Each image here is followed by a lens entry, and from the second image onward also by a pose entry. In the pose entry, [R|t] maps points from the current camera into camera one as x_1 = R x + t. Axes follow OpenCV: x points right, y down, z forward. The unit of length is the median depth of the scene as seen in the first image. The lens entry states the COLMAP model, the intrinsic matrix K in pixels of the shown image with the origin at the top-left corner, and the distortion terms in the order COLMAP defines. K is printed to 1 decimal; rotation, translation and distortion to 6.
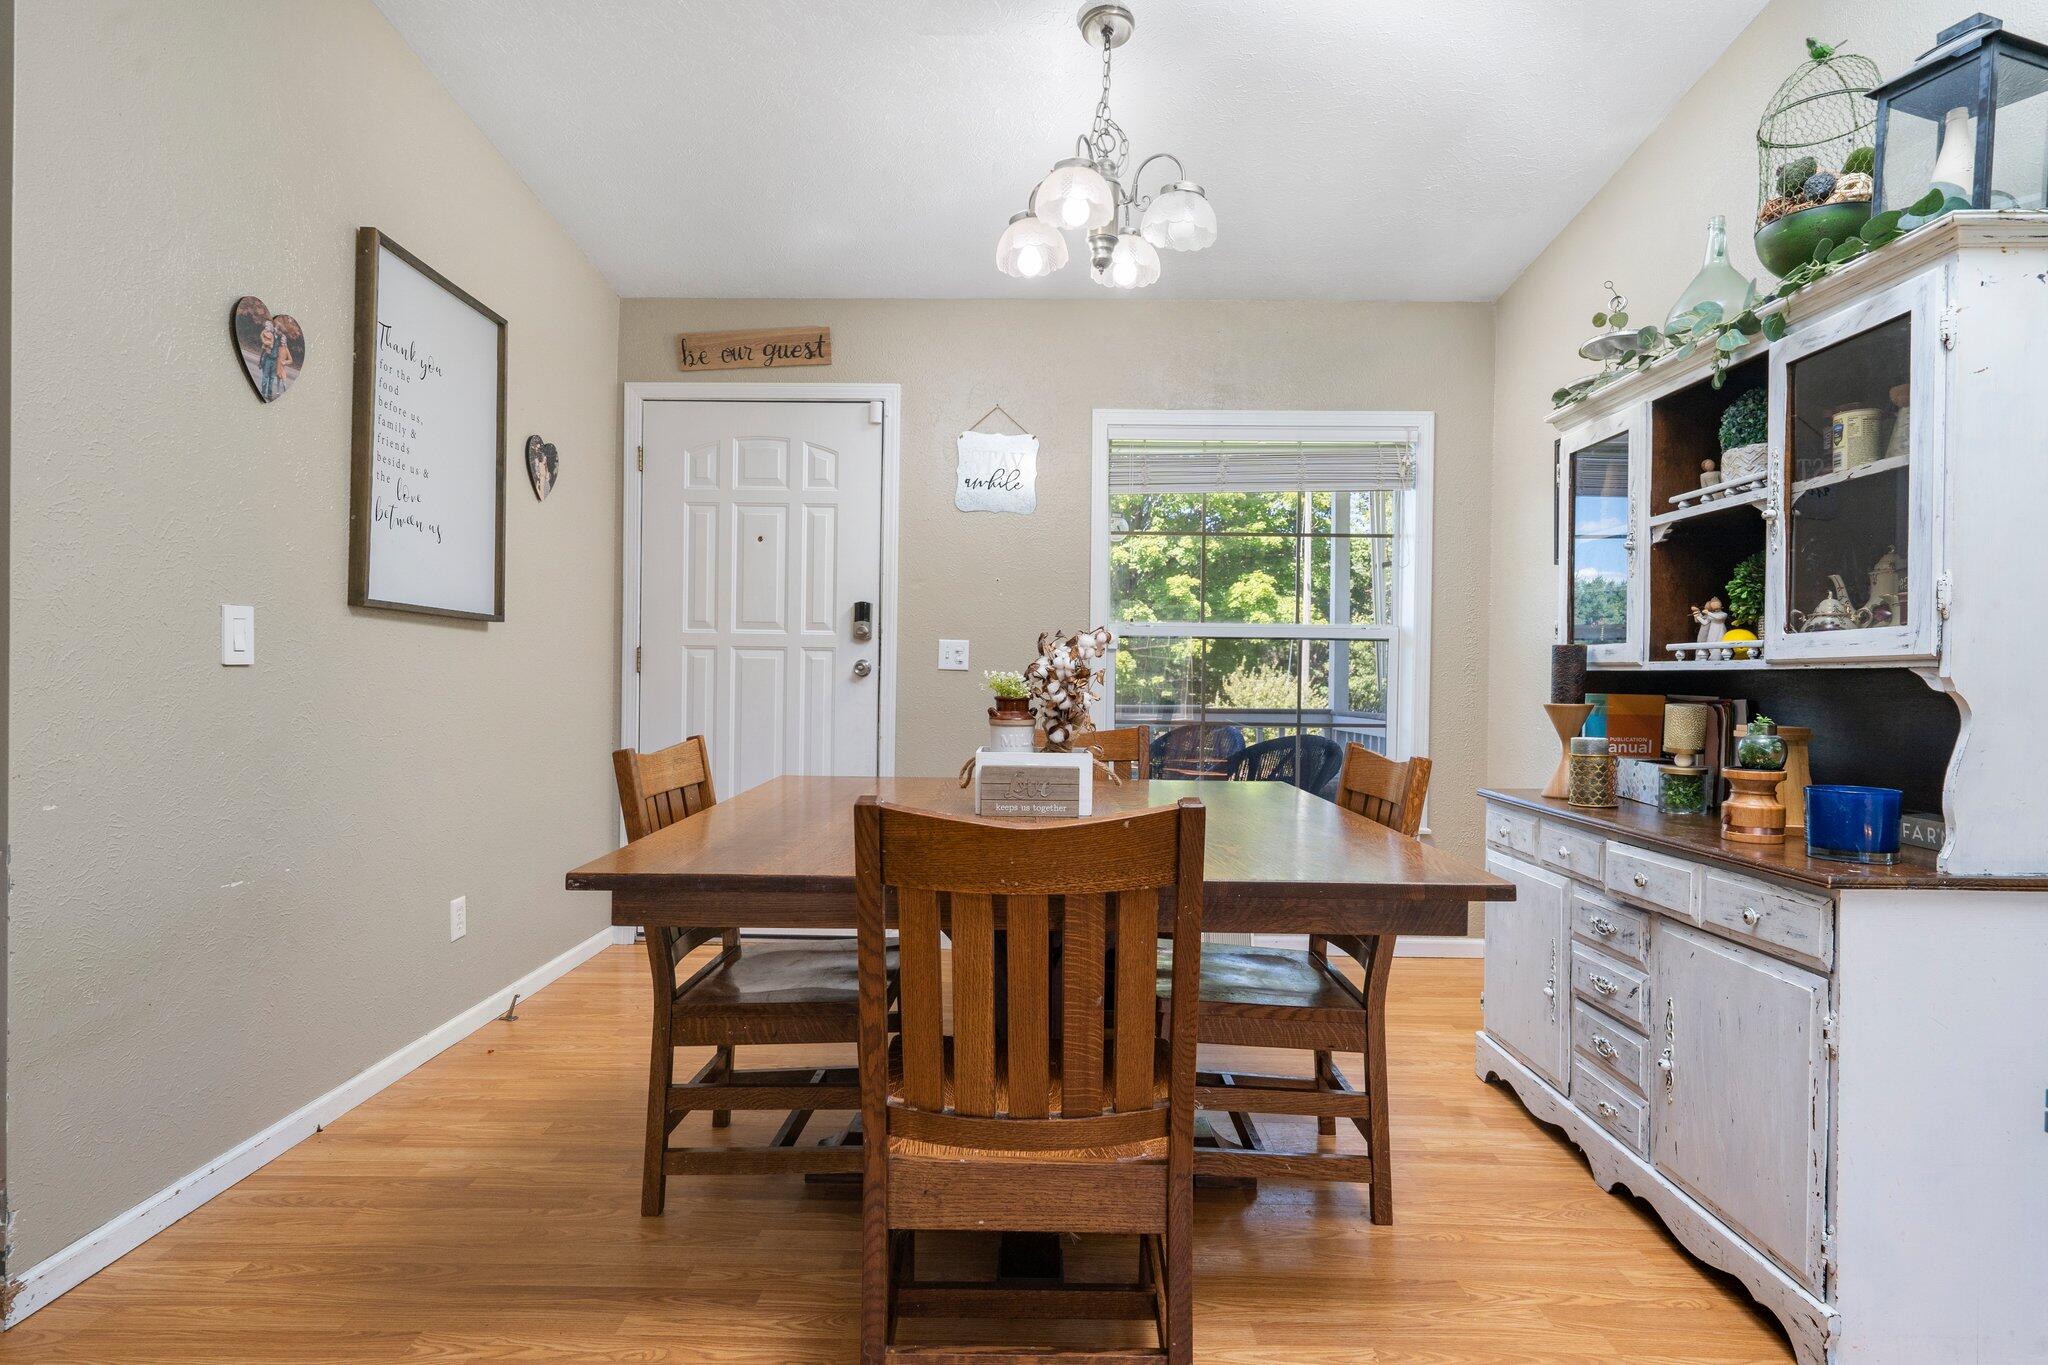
lens RADIAL K [[1046.4, 0, 1024.2], [0, 1046.4, 686.6], [0, 0, 1]] dist [-0.002542, 0.002069]
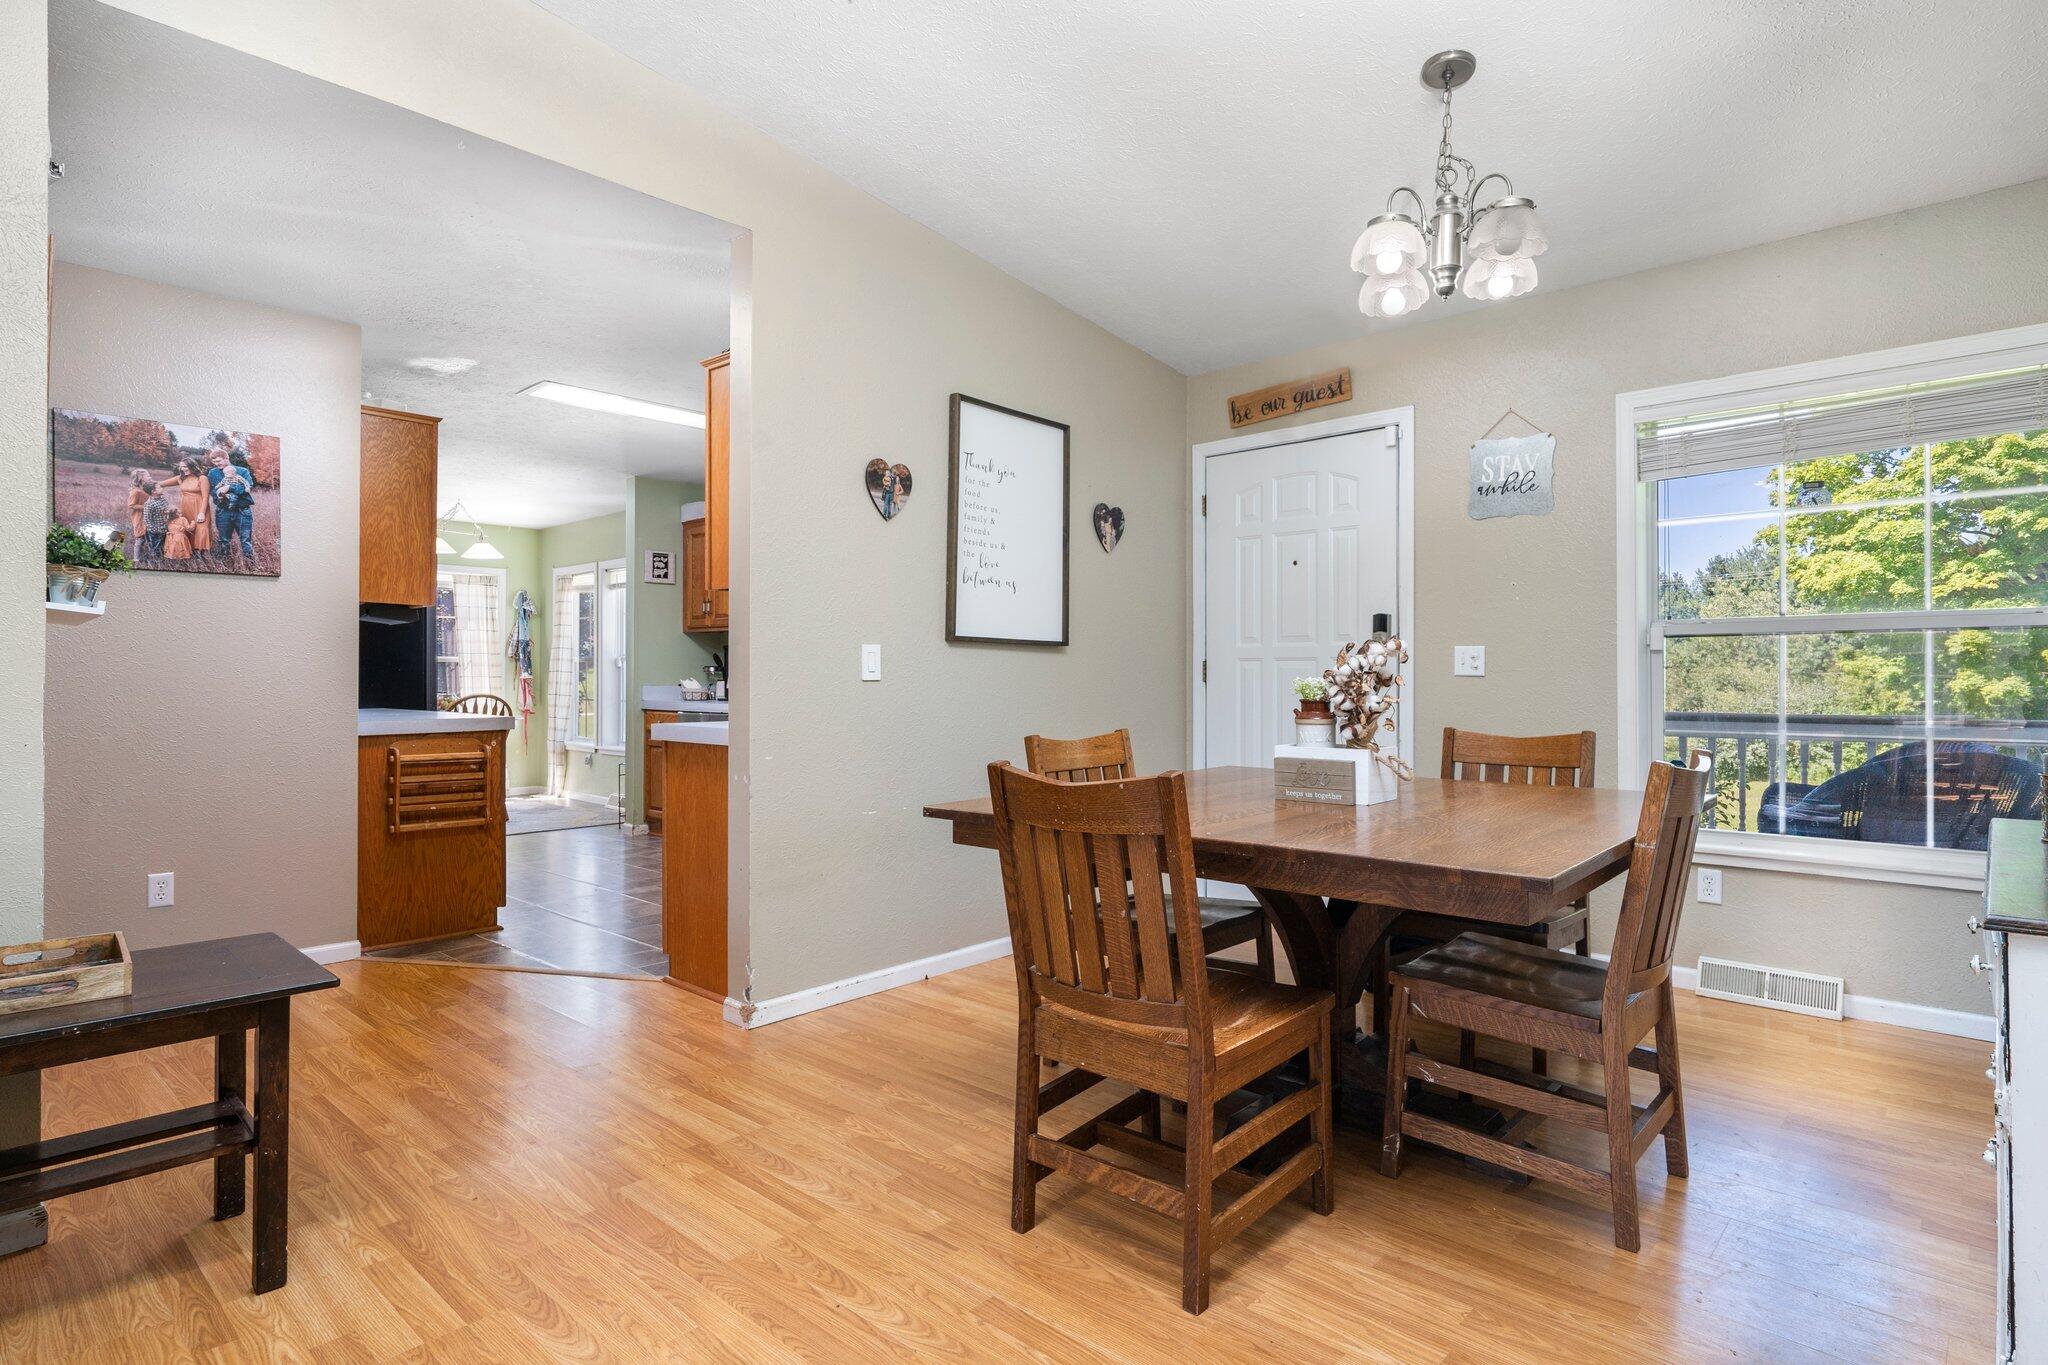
lens RADIAL K [[1046.4, 0, 1032.1], [0, 1046.4, 674.8], [0, 0, 1]] dist [-0.002542, 0.002069]
pose [[0.751838, -0.015659, -0.659162, 0.446404], [0.002902, 0.999787, -0.020440, 0.004482], [0.659342, 0.013455, 0.751723, -0.068915]]
